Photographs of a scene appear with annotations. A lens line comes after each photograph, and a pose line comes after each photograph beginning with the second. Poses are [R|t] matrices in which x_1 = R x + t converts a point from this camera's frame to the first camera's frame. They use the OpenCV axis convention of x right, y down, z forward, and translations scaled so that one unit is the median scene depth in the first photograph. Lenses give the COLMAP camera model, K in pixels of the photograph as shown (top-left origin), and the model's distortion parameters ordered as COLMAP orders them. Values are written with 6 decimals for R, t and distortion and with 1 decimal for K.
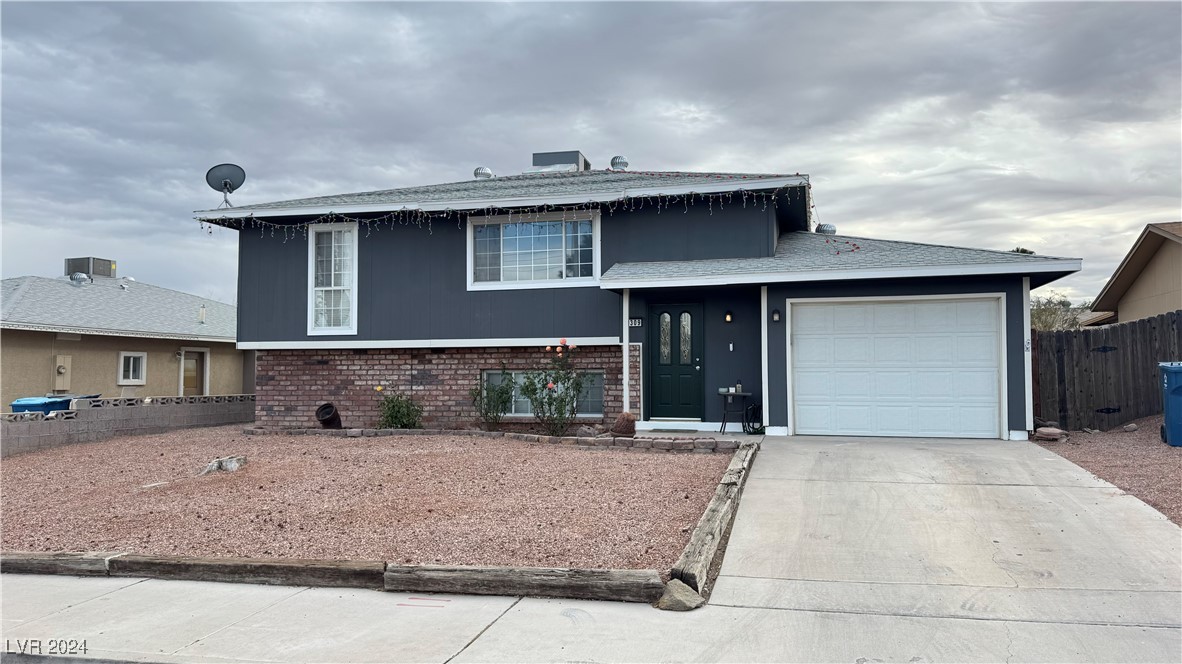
lens RADIAL K [[842.5, 0, 591.0], [0, 842.5, 332.0], [0, 0, 1]] dist [0.148582, -0.253938]
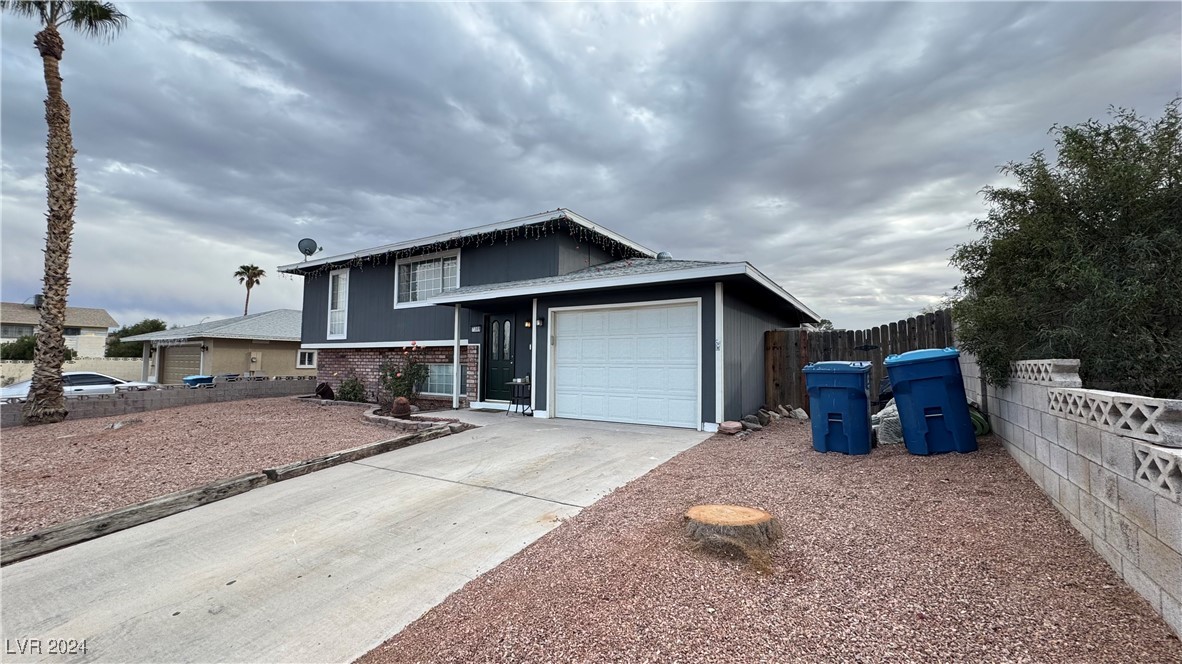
lens RADIAL K [[473.8, 0, 591.7], [0, 473.8, 328.5], [0, 0, 1]] dist [0.000307, 0.000156]
pose [[0.956222, -0.013032, -0.292354, 0.406814], [0.007373, 0.999764, -0.020450, 0.004518], [0.292551, 0.017399, 0.956092, 0.290792]]
